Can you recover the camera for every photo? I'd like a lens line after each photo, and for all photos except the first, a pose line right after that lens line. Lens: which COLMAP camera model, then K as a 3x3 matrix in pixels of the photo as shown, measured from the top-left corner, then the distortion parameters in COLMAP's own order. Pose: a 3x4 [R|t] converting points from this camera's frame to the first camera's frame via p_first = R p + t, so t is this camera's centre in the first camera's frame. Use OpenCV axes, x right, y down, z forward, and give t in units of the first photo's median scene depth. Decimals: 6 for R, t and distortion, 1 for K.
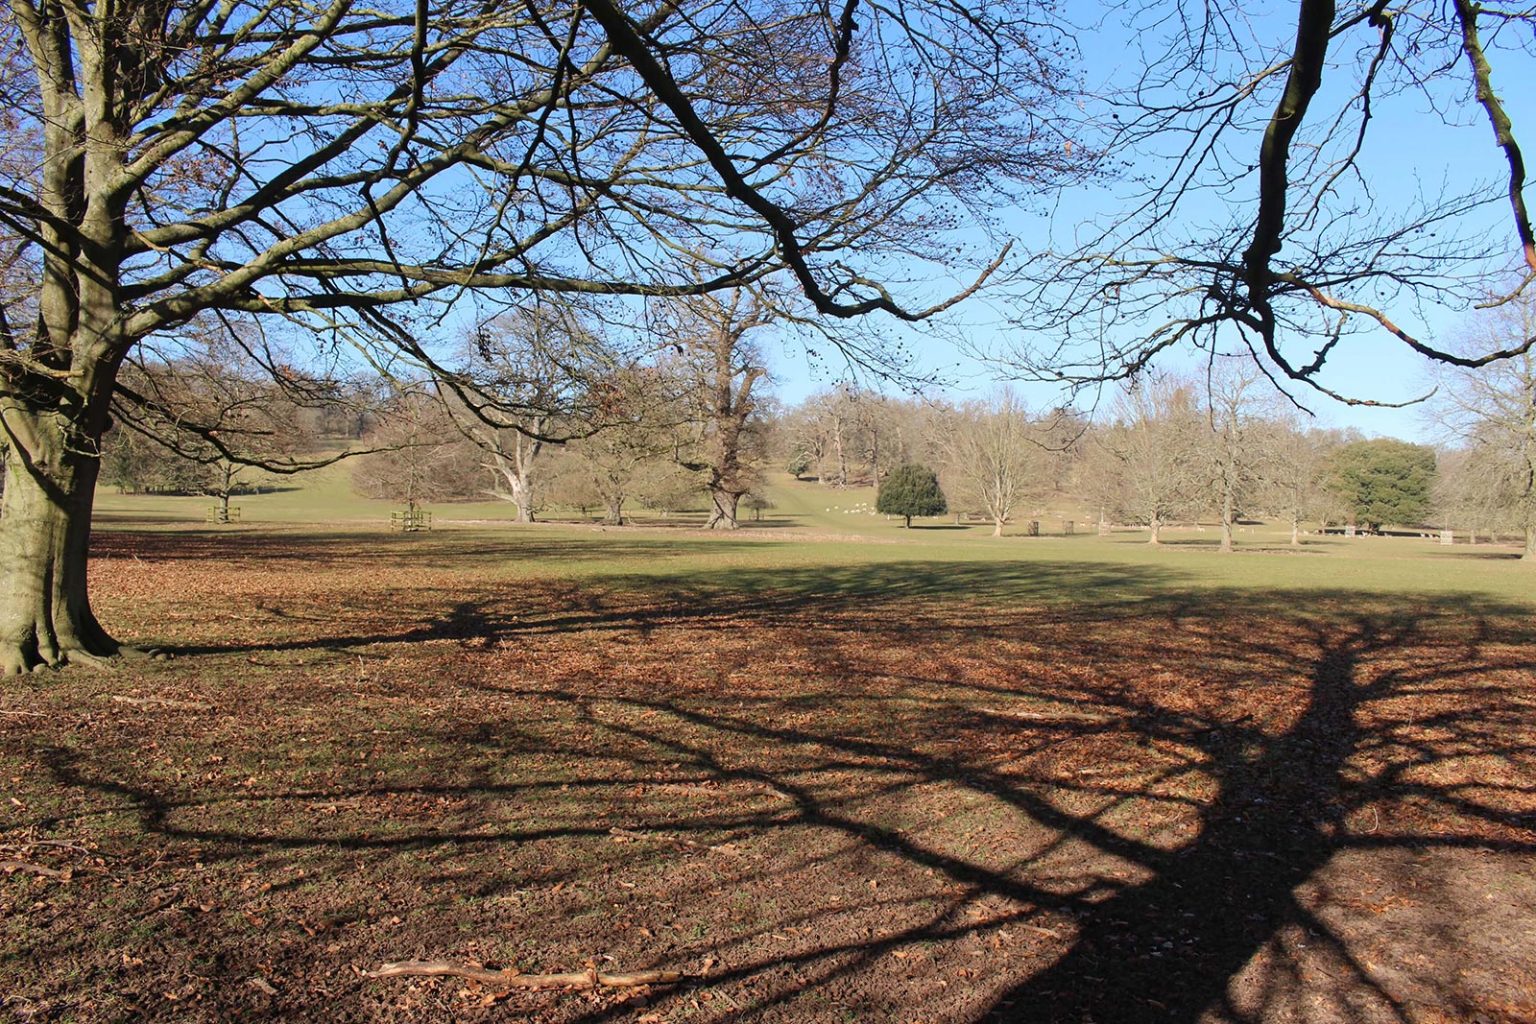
lens RADIAL K [[1271.2, 0, 767.8], [0, 1271.2, 500.3], [0, 0, 1]] dist [-0.161862, 0.136193]
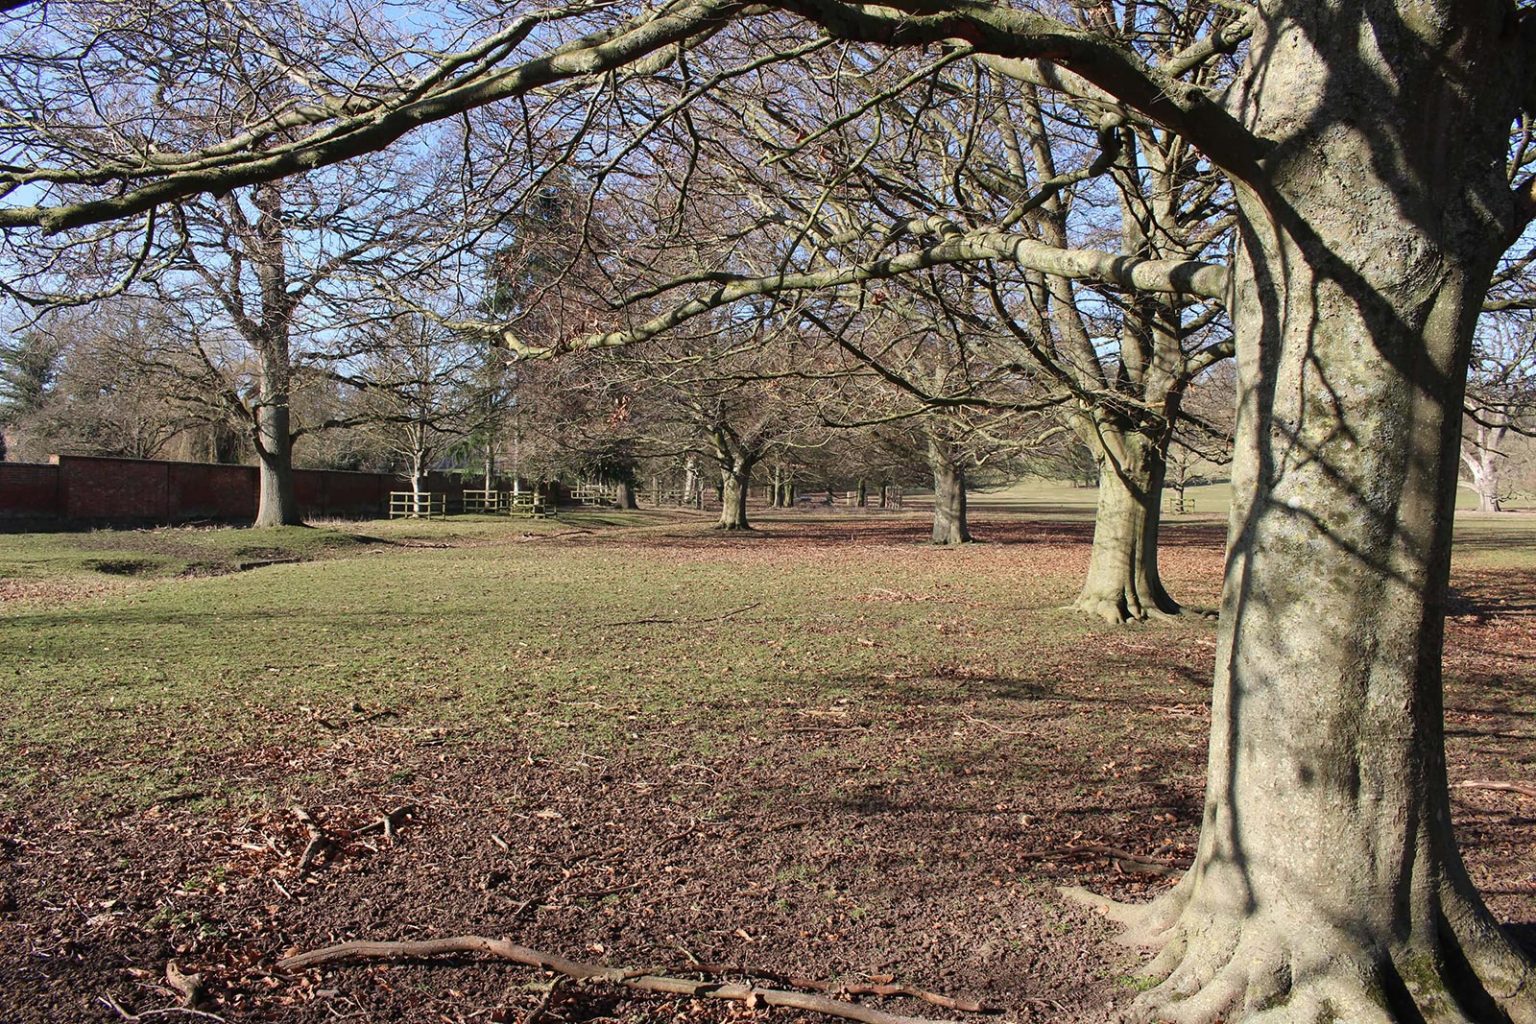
lens RADIAL K [[1271.2, 0, 767.8], [0, 1271.2, 500.3], [0, 0, 1]] dist [-0.161862, 0.136193]
pose [[0.750777, -0.007909, -0.660508, 0.025768], [0.012981, 0.999912, 0.002782, -0.005846], [0.660428, -0.010662, 0.750813, -0.315974]]
